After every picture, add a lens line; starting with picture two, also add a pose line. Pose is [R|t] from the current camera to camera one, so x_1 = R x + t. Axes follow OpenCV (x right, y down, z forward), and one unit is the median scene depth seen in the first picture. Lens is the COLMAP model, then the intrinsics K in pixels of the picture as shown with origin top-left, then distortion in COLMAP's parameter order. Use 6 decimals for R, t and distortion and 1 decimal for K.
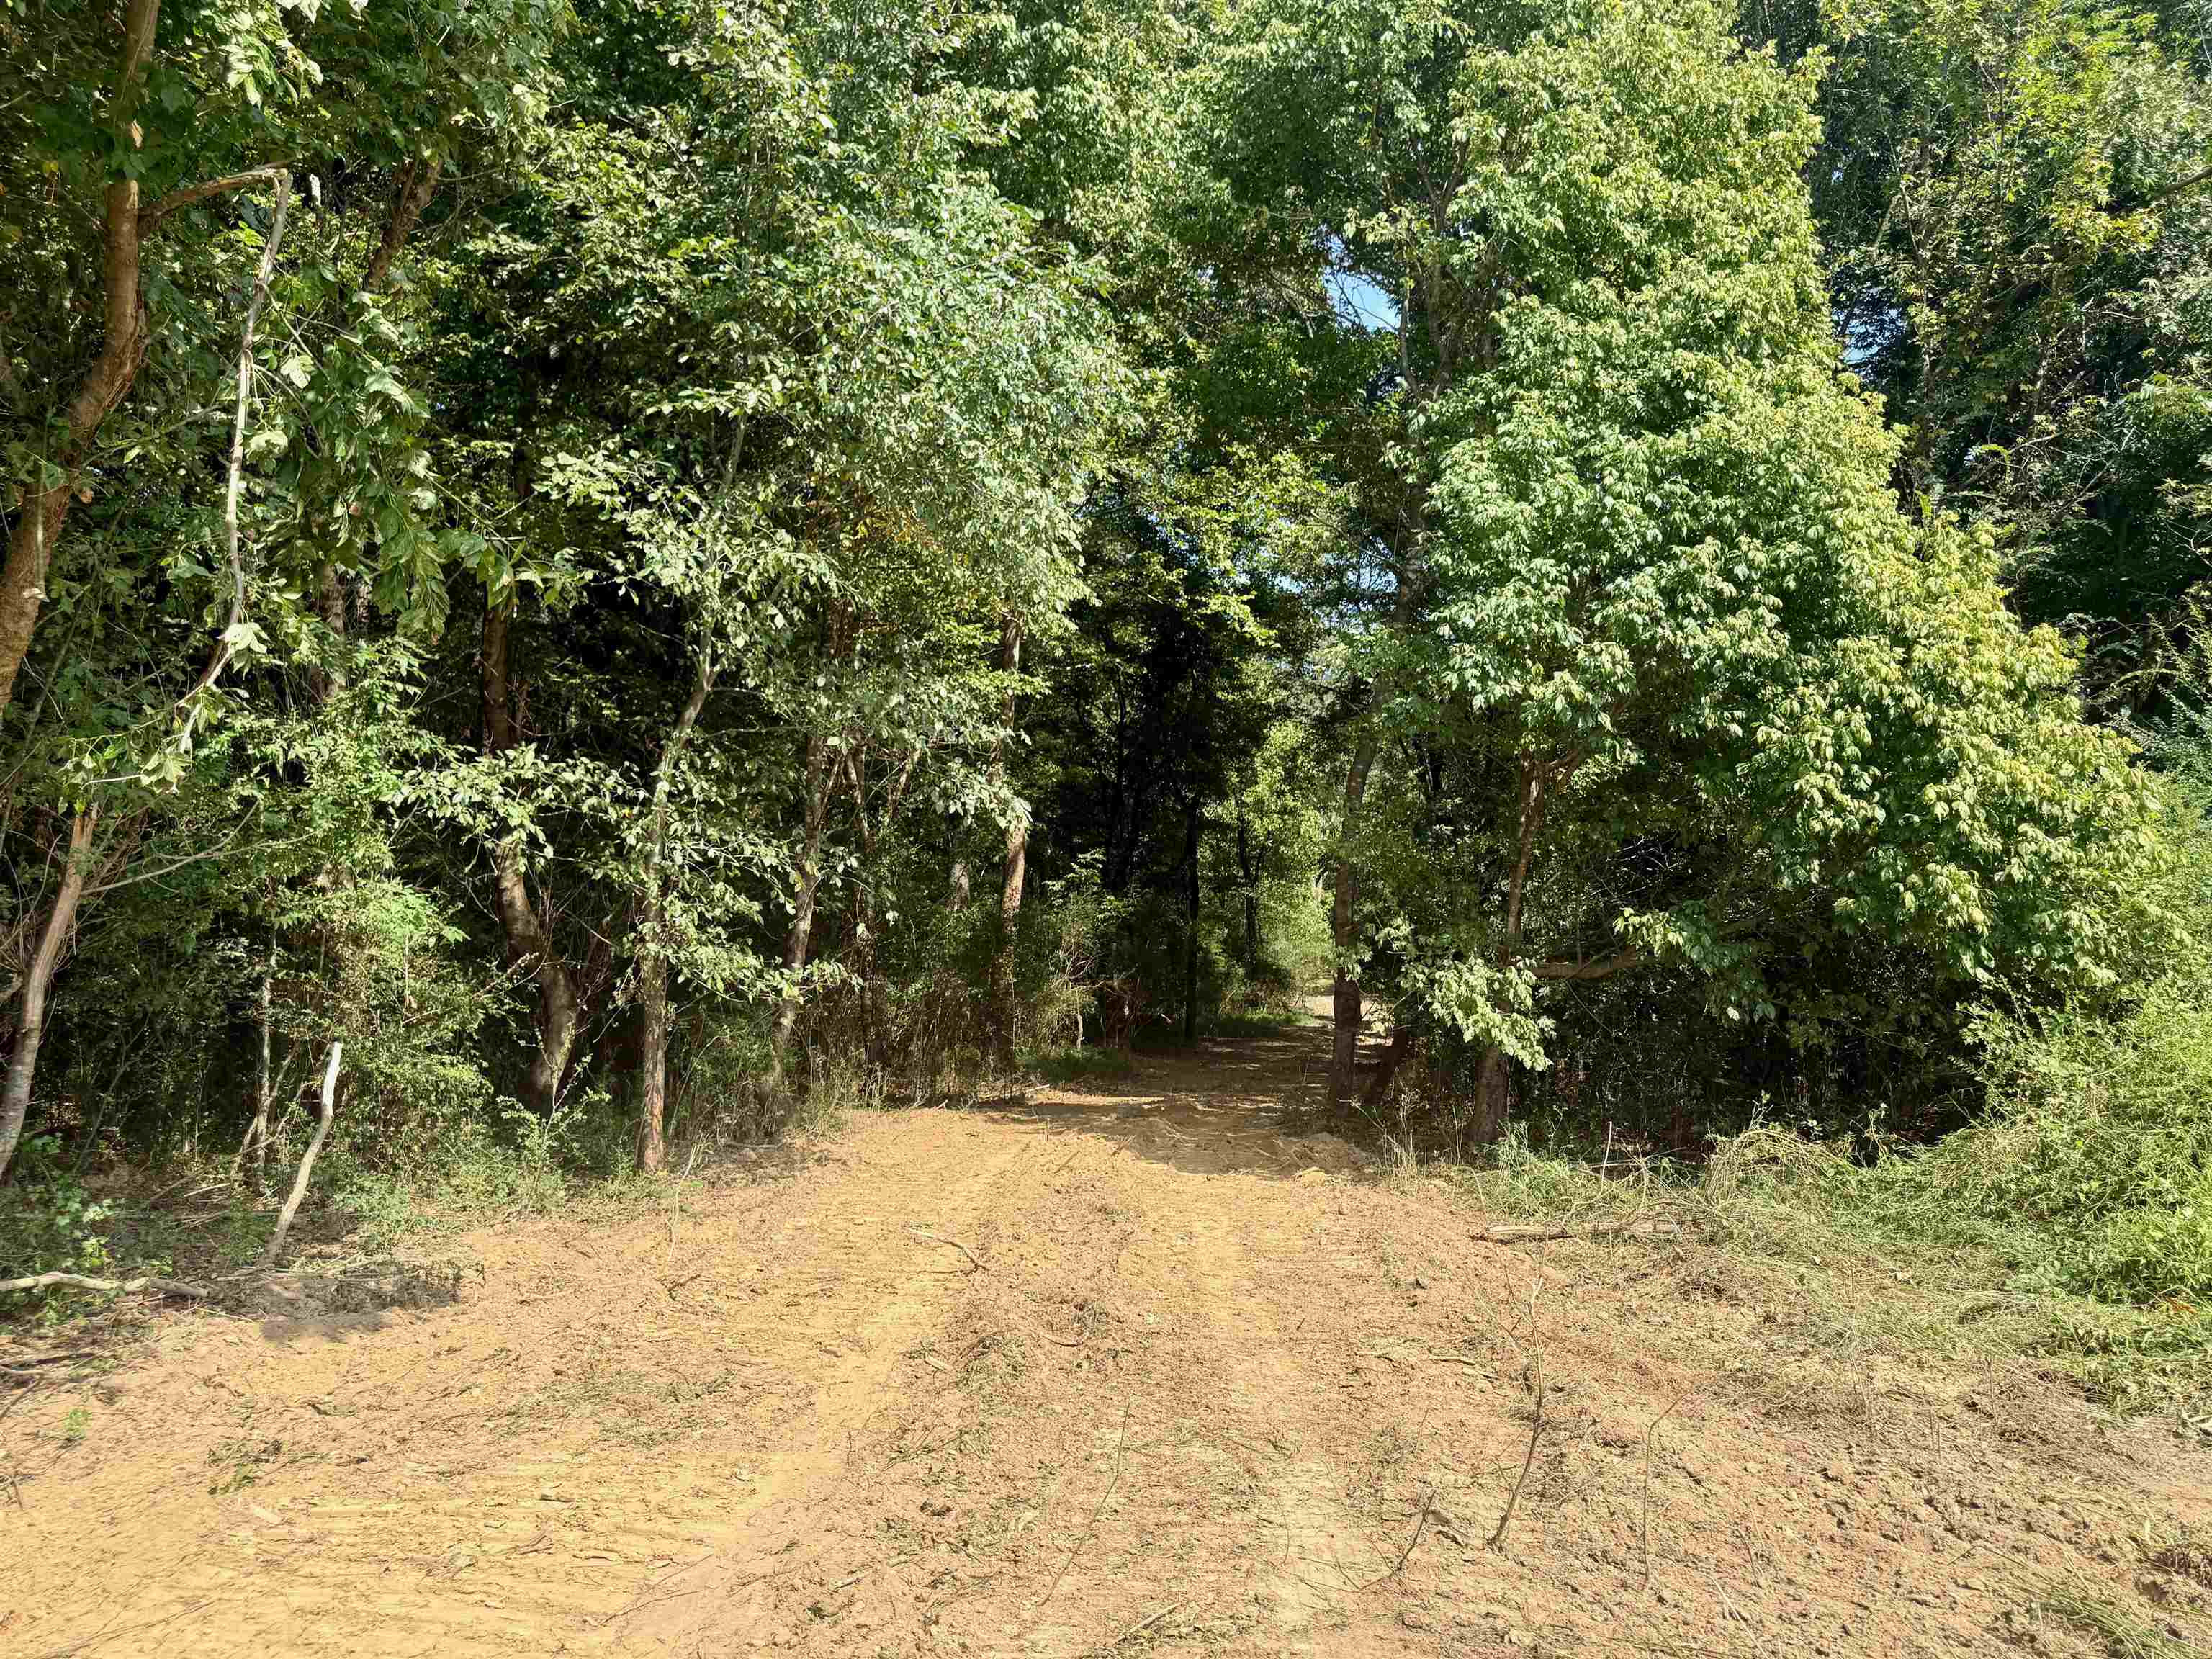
lens RADIAL K [[1550.7, 0, 1106.0], [0, 1550.7, 829.5], [0, 0, 1]] dist [0.113637, -0.207245]
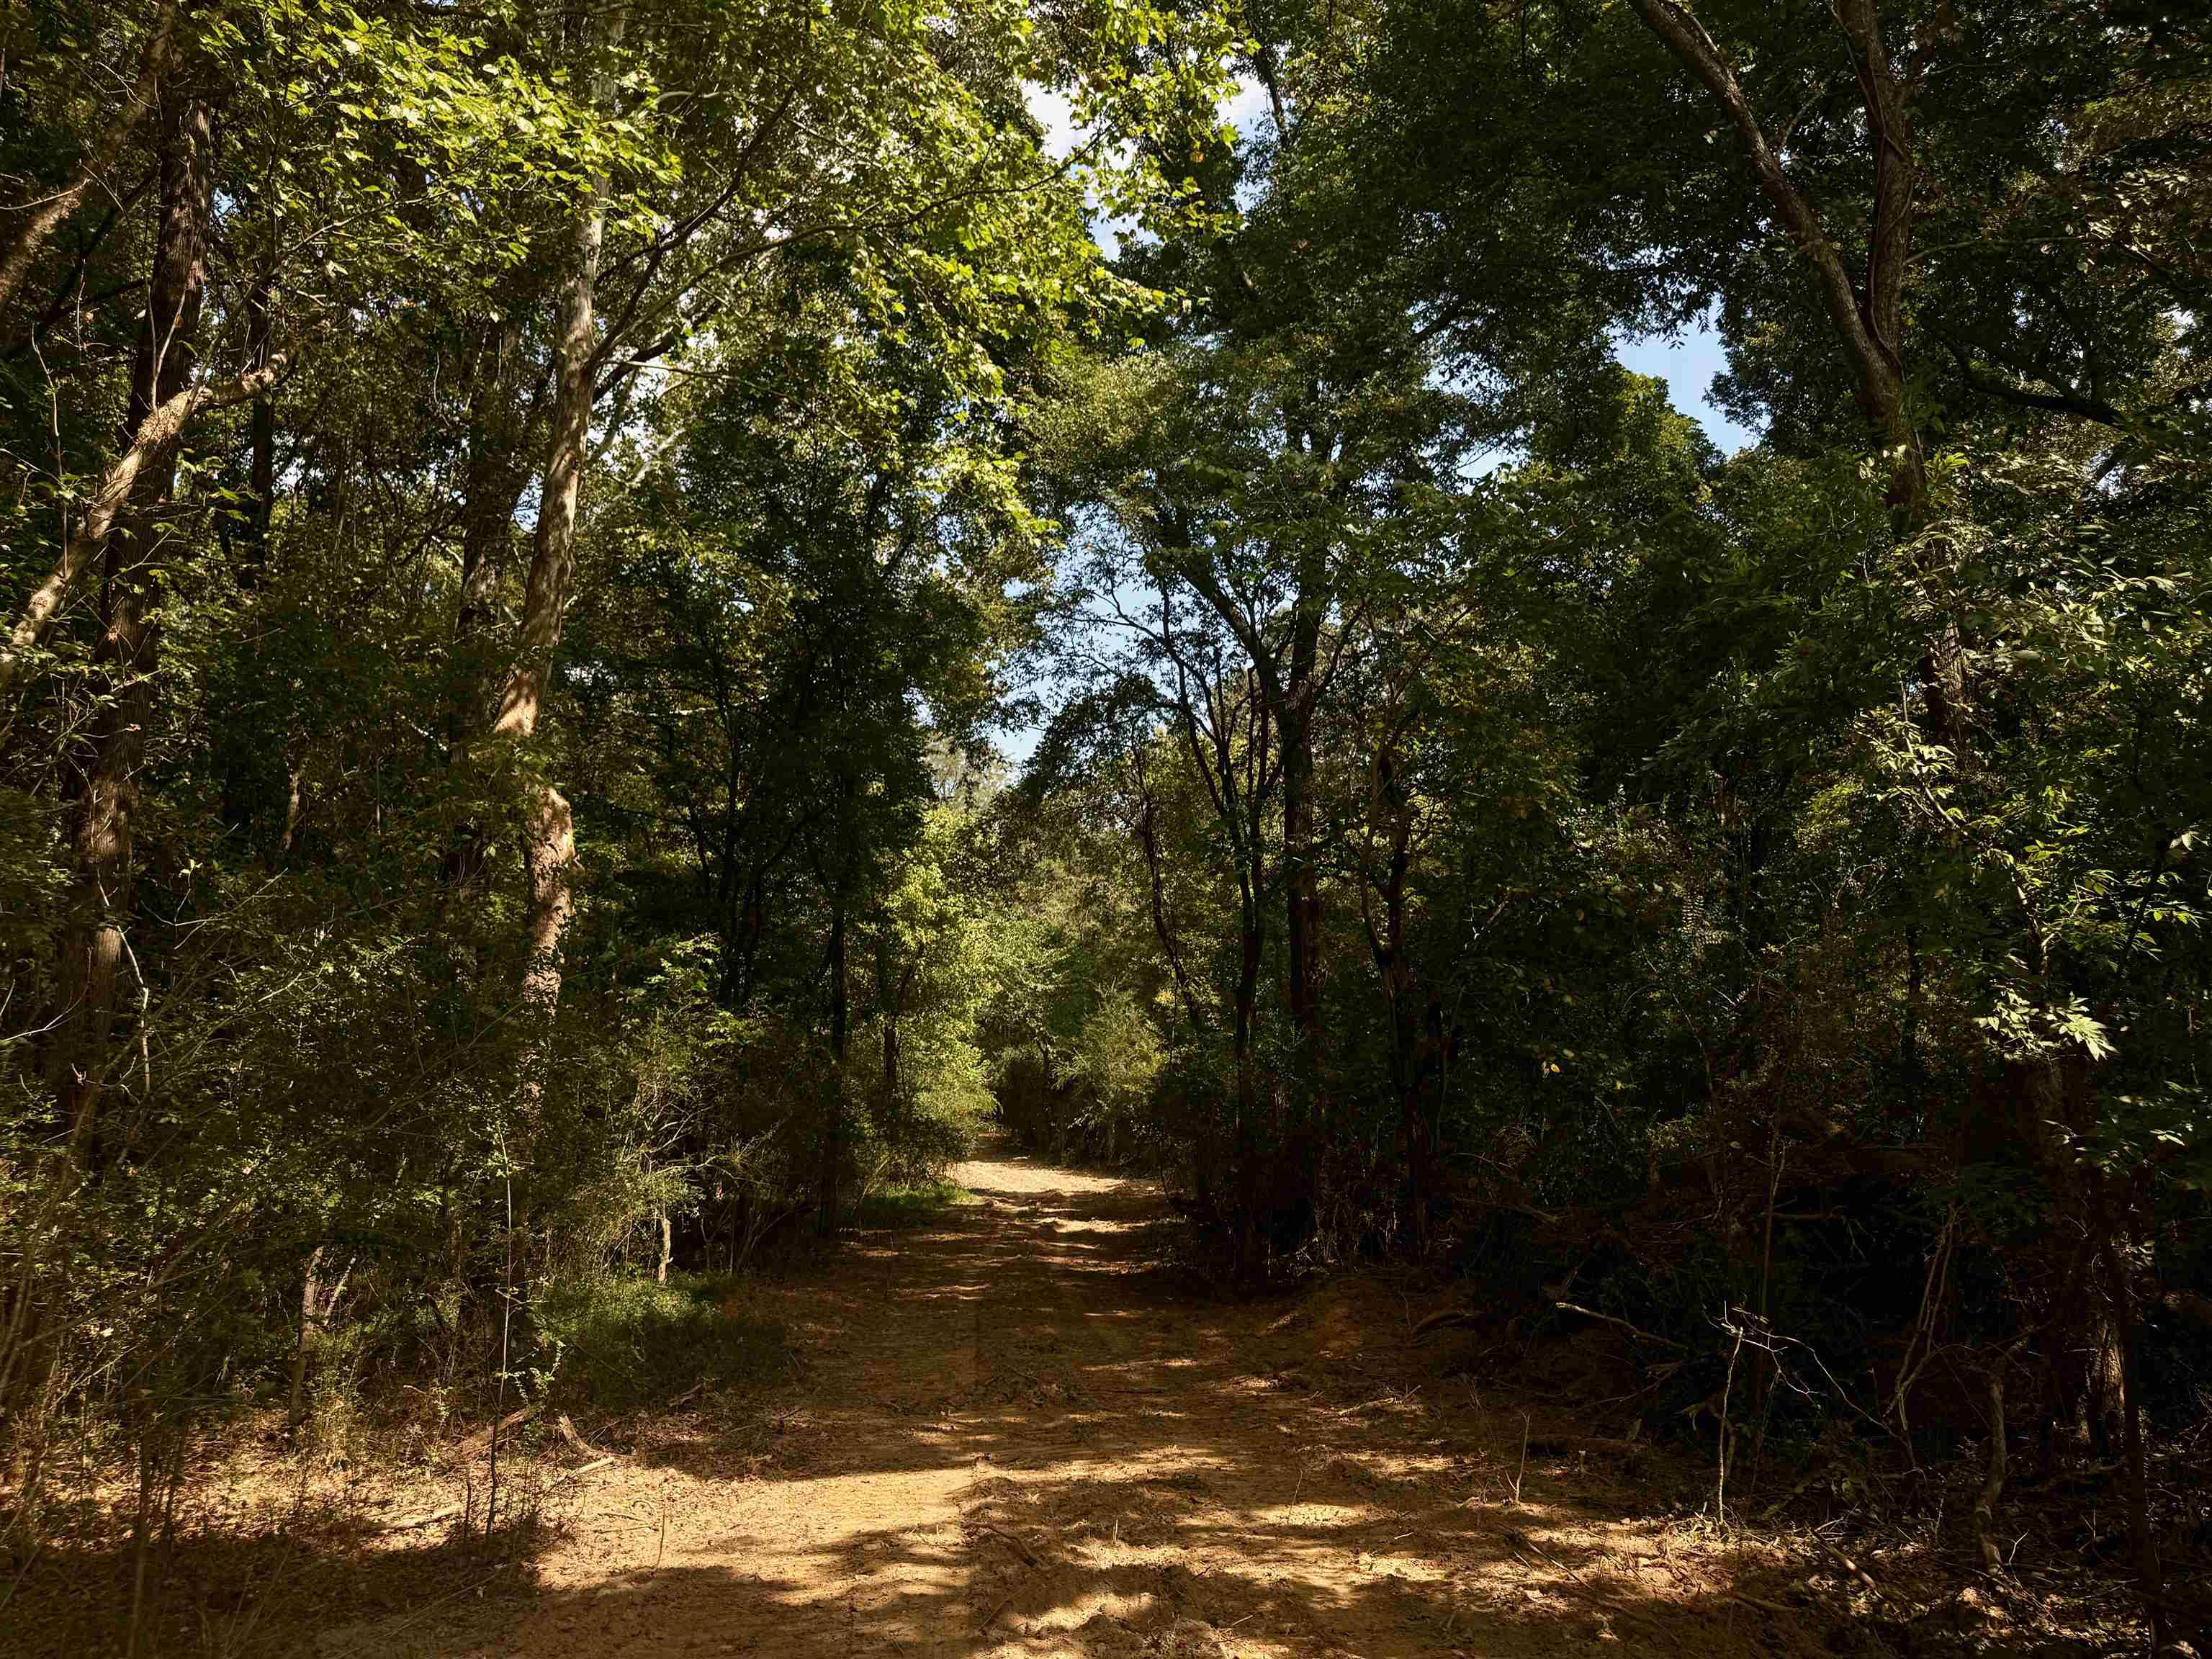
lens RADIAL K [[1550.7, 0, 1106.0], [0, 1550.7, 829.5], [0, 0, 1]] dist [0.113637, -0.207245]
pose [[0.963903, 0.039984, 0.263234, -0.011235], [-0.013676, 0.994790, -0.101025, 0.020842], [-0.265902, 0.093778, 0.959428, 0.240205]]
